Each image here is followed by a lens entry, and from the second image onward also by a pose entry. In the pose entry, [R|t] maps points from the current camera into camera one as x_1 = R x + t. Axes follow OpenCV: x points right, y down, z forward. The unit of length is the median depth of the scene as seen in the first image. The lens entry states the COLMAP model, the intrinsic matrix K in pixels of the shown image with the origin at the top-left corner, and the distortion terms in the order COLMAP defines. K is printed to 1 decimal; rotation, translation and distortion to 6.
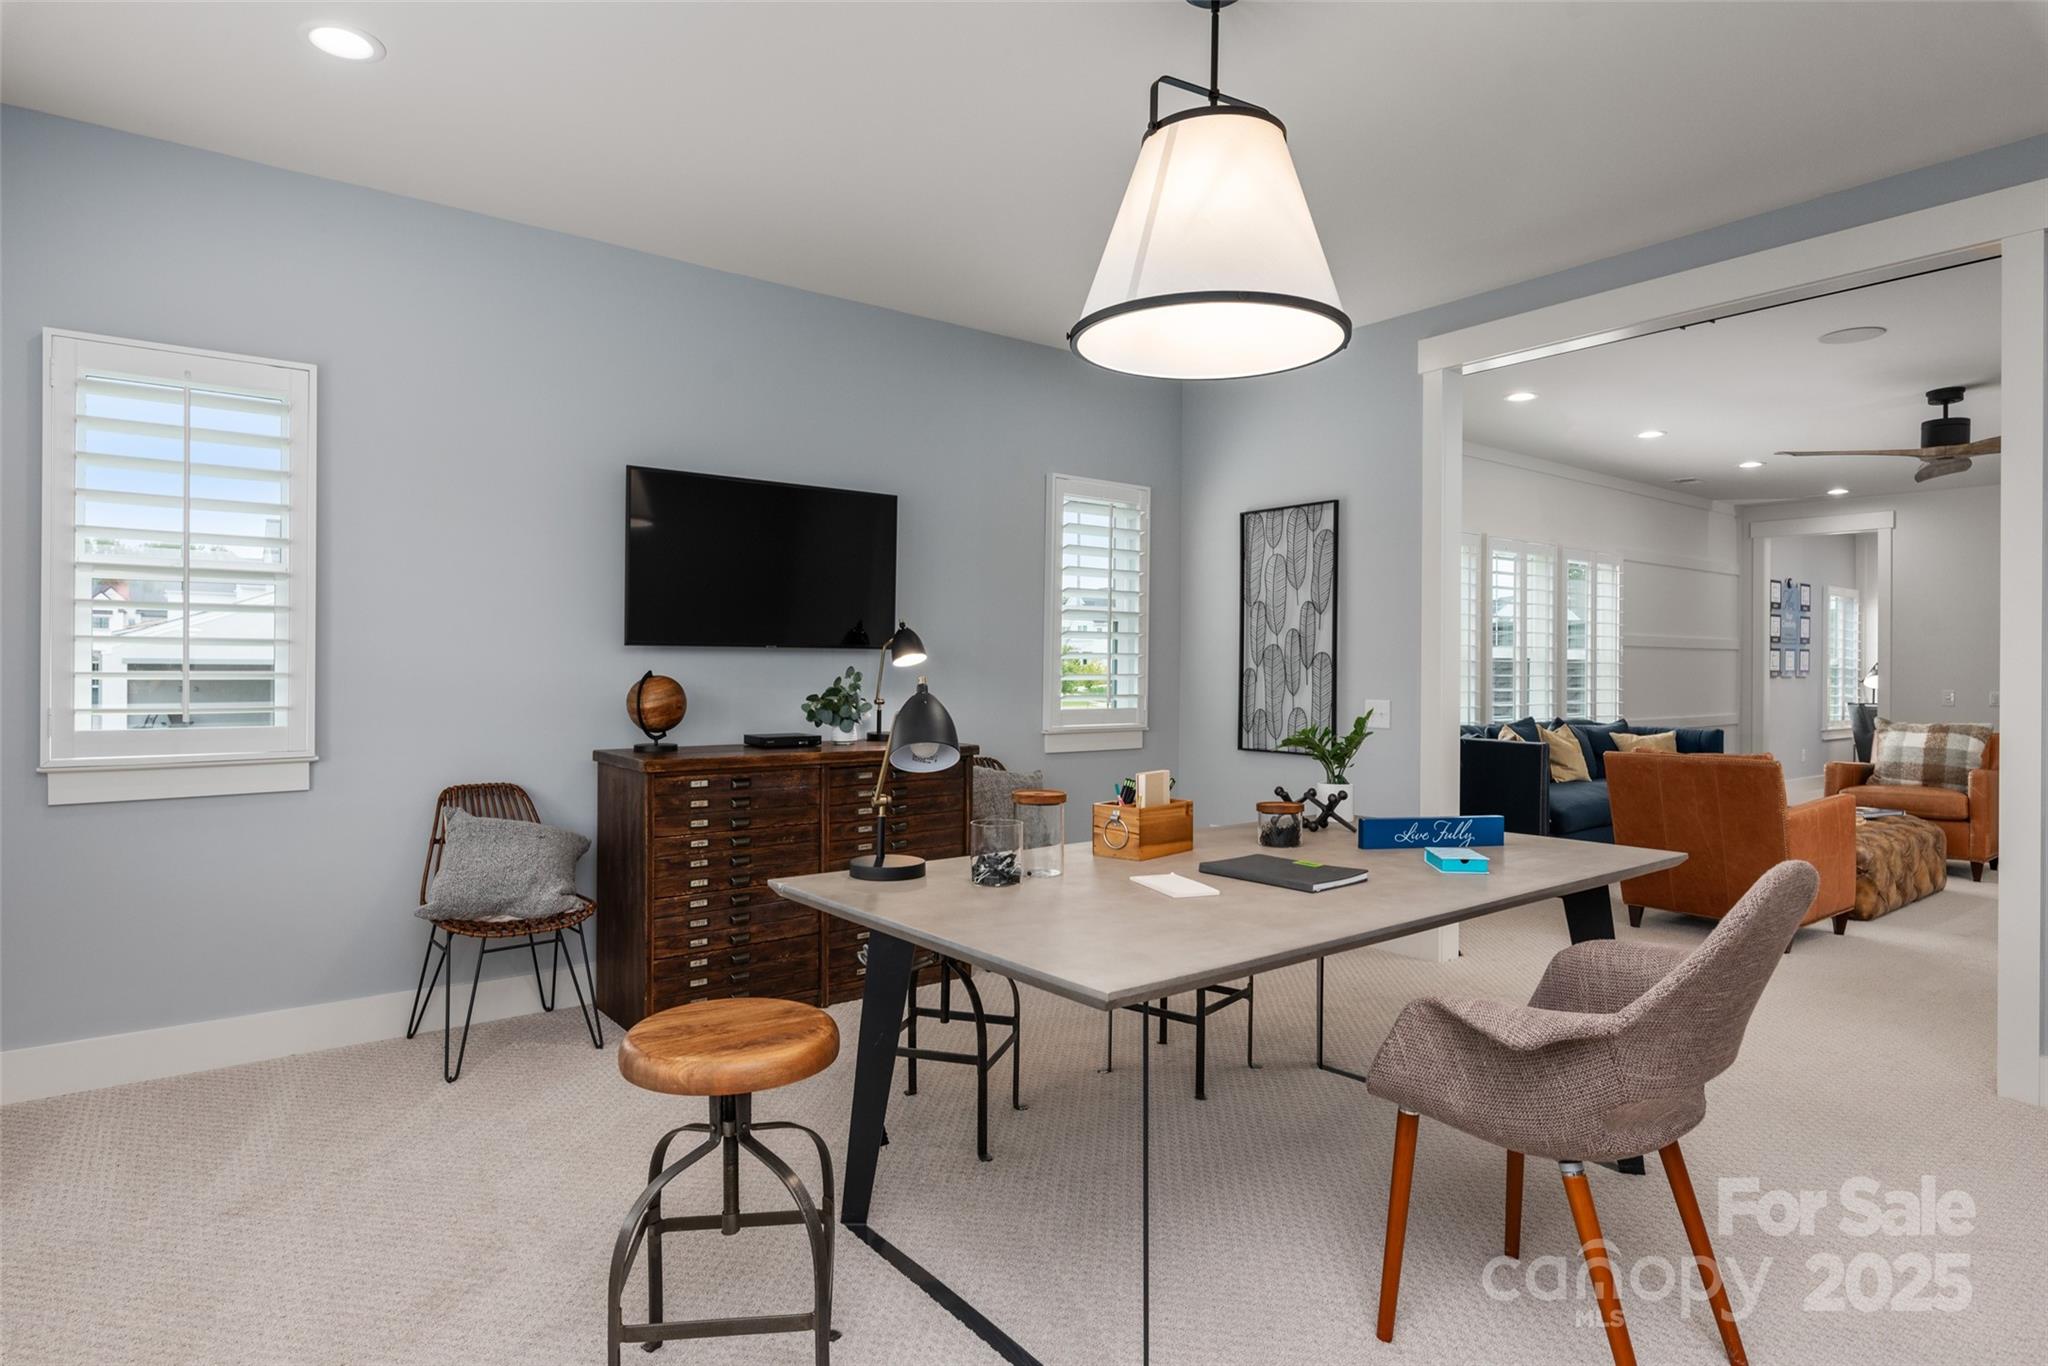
lens RADIAL K [[1112.2, 0, 1015.9], [0, 1112.2, 667.8], [0, 0, 1]] dist [0.002707, 0.000911]
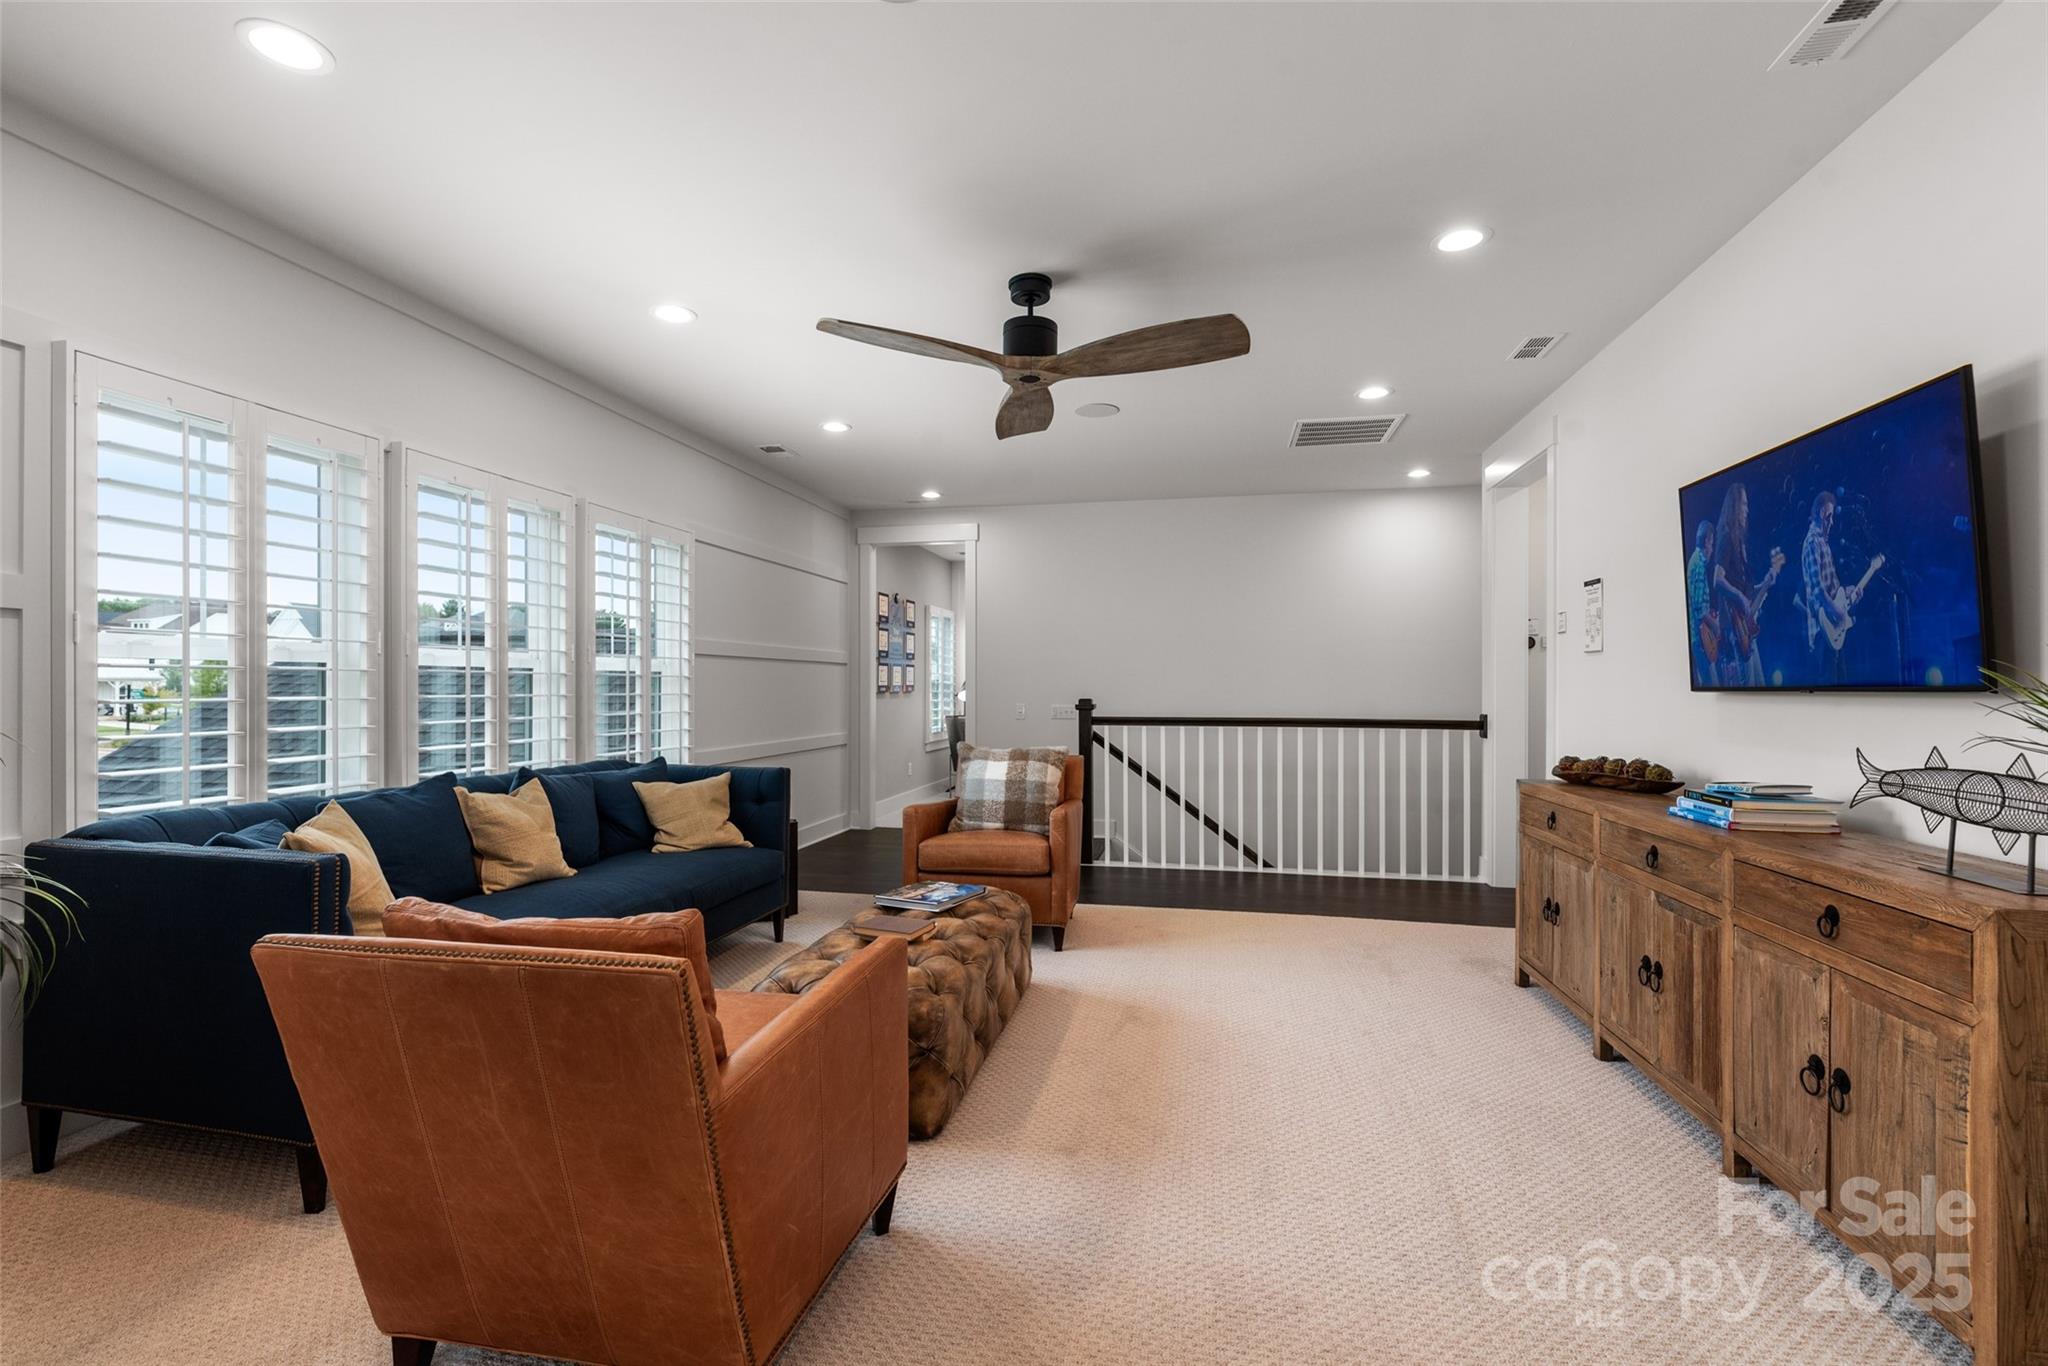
lens RADIAL K [[953.1, 0, 1026.2], [0, 953.1, 680.8], [0, 0, 1]] dist [0.000611, 0.000006]
pose [[0.755510, -0.000106, 0.655138, 0.360117], [0.002895, 0.999991, -0.003178, 0.001833], [-0.655131, 0.004297, 0.755503, 0.450770]]
